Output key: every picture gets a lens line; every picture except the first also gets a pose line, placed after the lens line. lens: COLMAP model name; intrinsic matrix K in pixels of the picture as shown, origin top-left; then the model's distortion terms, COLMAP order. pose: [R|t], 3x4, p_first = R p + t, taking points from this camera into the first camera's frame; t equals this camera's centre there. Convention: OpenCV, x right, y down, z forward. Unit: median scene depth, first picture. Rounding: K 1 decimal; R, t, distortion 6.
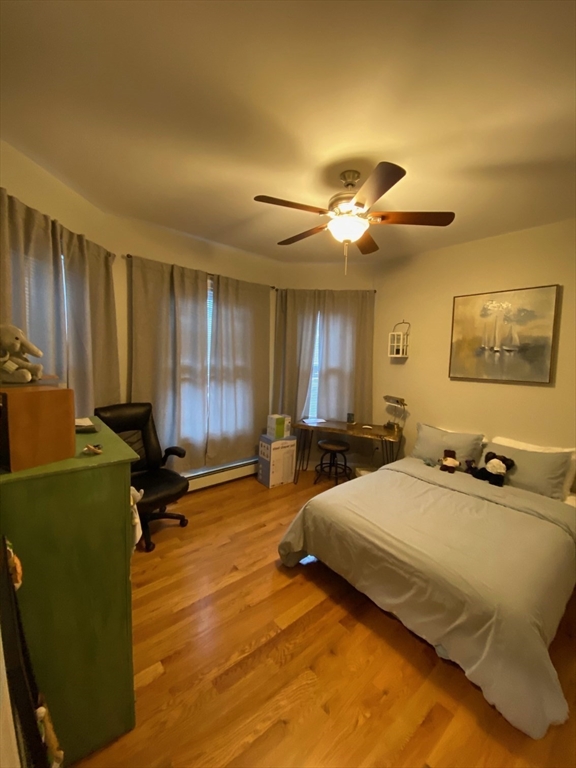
lens RADIAL K [[311.4, 0, 289.4], [0, 311.4, 381.8], [0, 0, 1]] dist [0.050555, -0.036410]
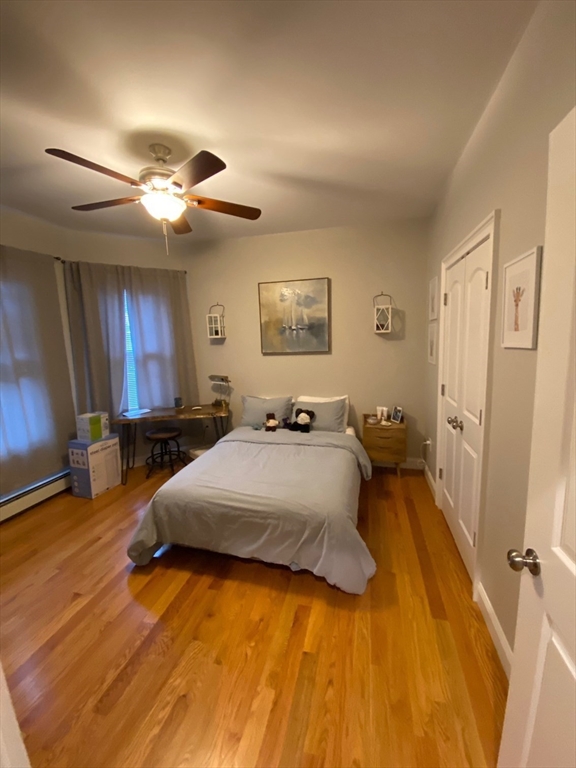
lens RADIAL K [[311.4, 0, 289.4], [0, 311.4, 381.8], [0, 0, 1]] dist [0.050555, -0.036410]
pose [[0.816908, -0.131930, 0.561476, -0.098320], [0.098815, 0.991108, 0.089112, -0.002546], [-0.568240, -0.017314, 0.822681, -0.019428]]
